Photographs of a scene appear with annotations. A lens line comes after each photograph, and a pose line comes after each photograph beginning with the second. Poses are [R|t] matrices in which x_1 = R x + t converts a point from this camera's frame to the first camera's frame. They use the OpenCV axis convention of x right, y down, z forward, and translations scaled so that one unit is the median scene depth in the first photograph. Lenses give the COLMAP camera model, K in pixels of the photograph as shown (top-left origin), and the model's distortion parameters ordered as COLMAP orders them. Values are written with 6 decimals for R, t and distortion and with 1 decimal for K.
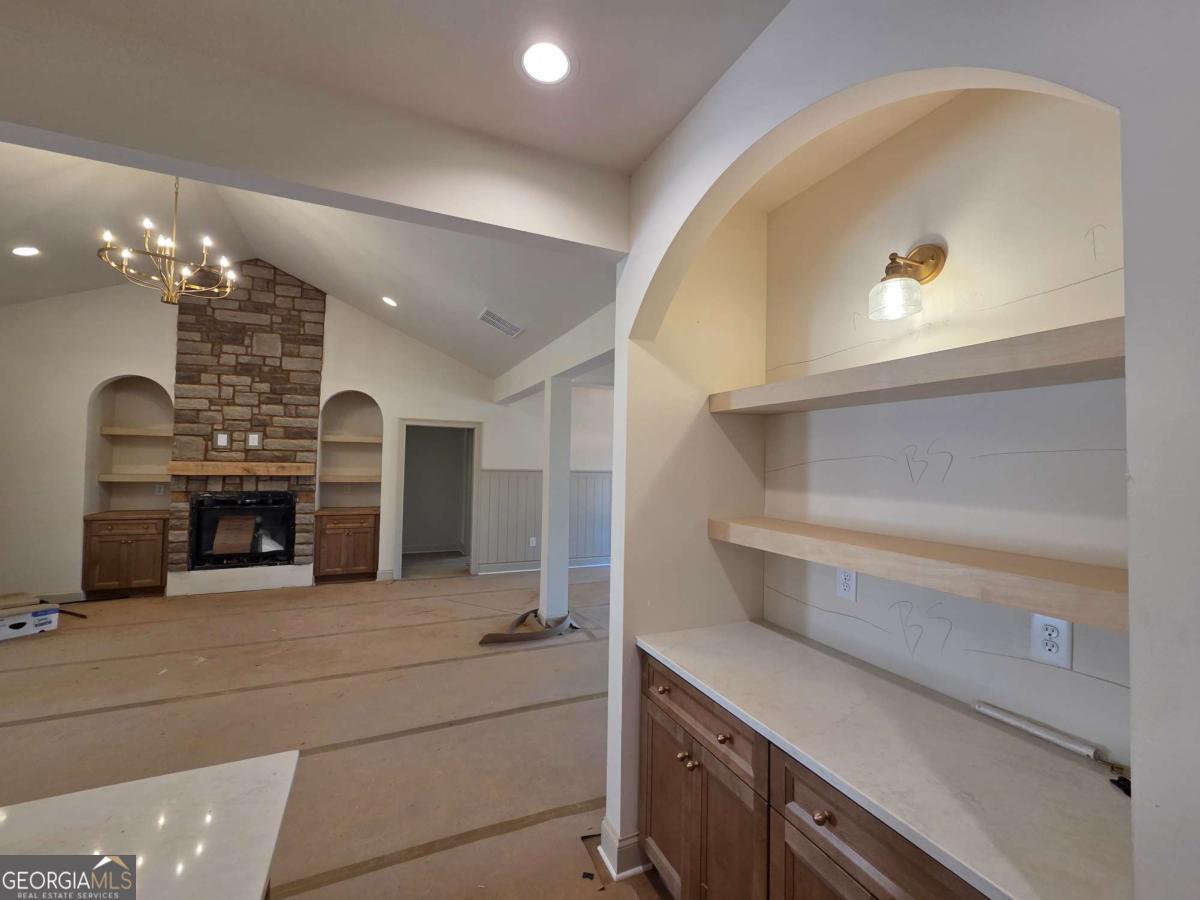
lens RADIAL K [[494.0, 0, 591.1], [0, 494.0, 446.8], [0, 0, 1]] dist [0.002516, -0.000091]
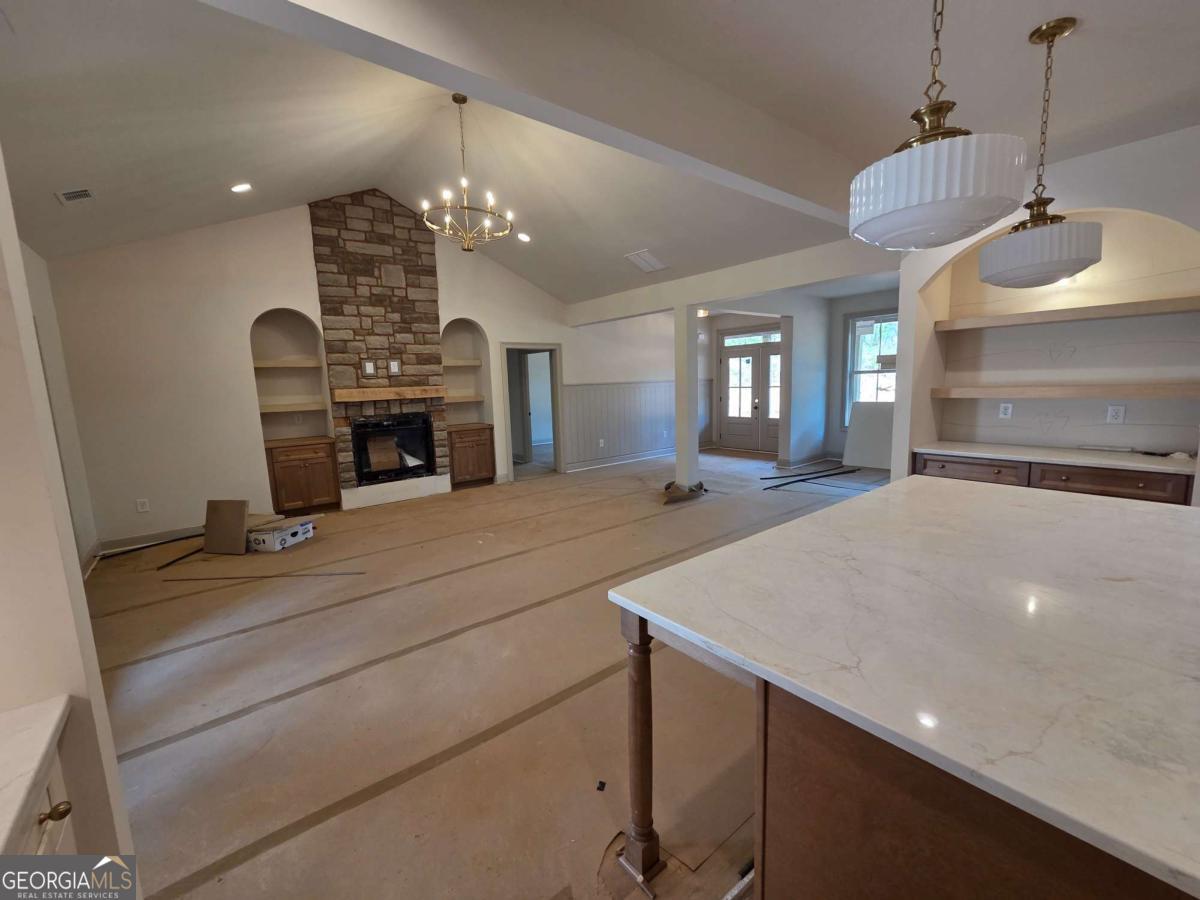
lens RADIAL K [[494.0, 0, 595.8], [0, 494.0, 448.1], [0, 0, 1]] dist [0.002516, -0.000091]
pose [[0.964745, -0.086911, 0.248421, -0.545926], [0.044440, 0.984142, 0.171723, -0.004836], [-0.259407, -0.154629, 0.953309, -0.190405]]
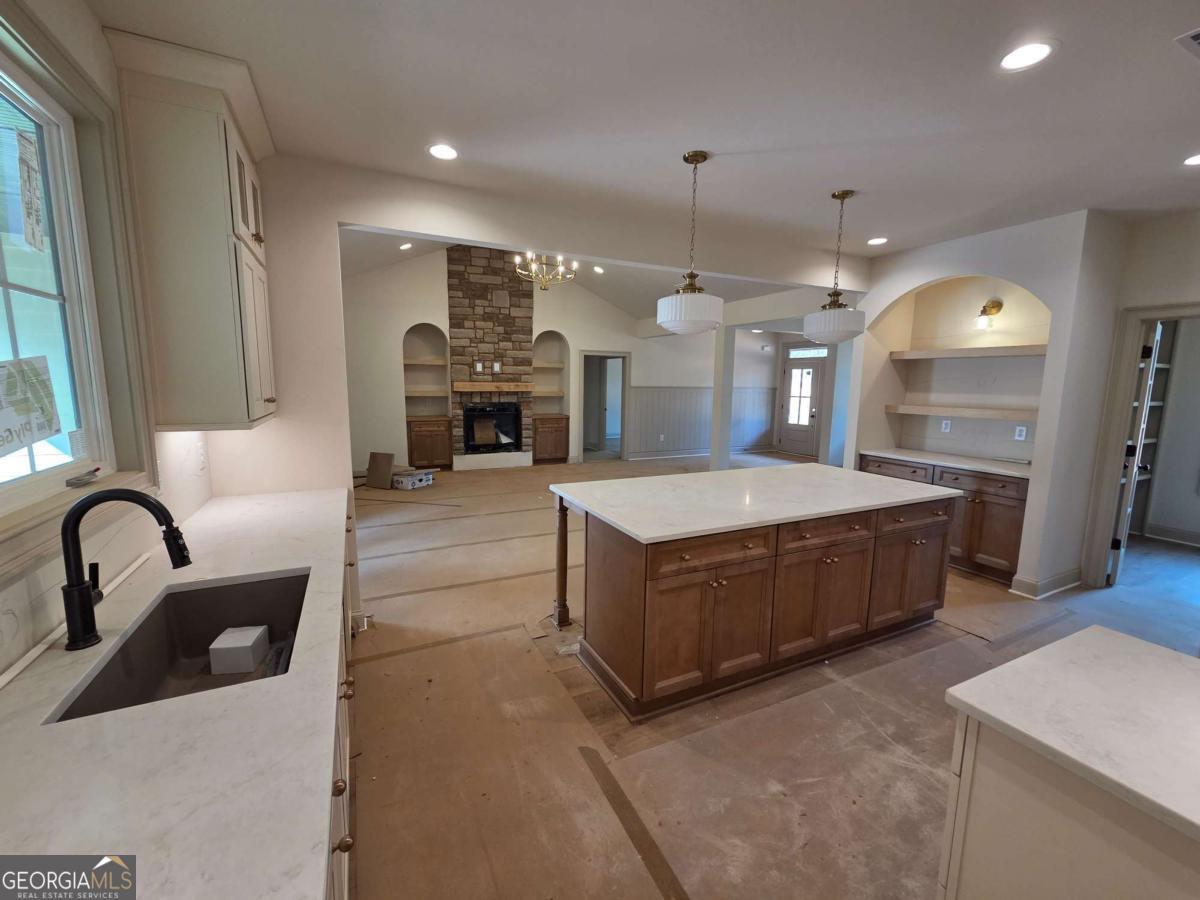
lens RADIAL K [[494.0, 0, 590.8], [0, 494.0, 448.3], [0, 0, 1]] dist [0.002516, -0.000091]
pose [[0.999549, -0.010837, 0.027995, -0.454431], [0.005990, 0.985815, 0.167729, -0.020343], [-0.029416, -0.167486, 0.985436, -0.488967]]
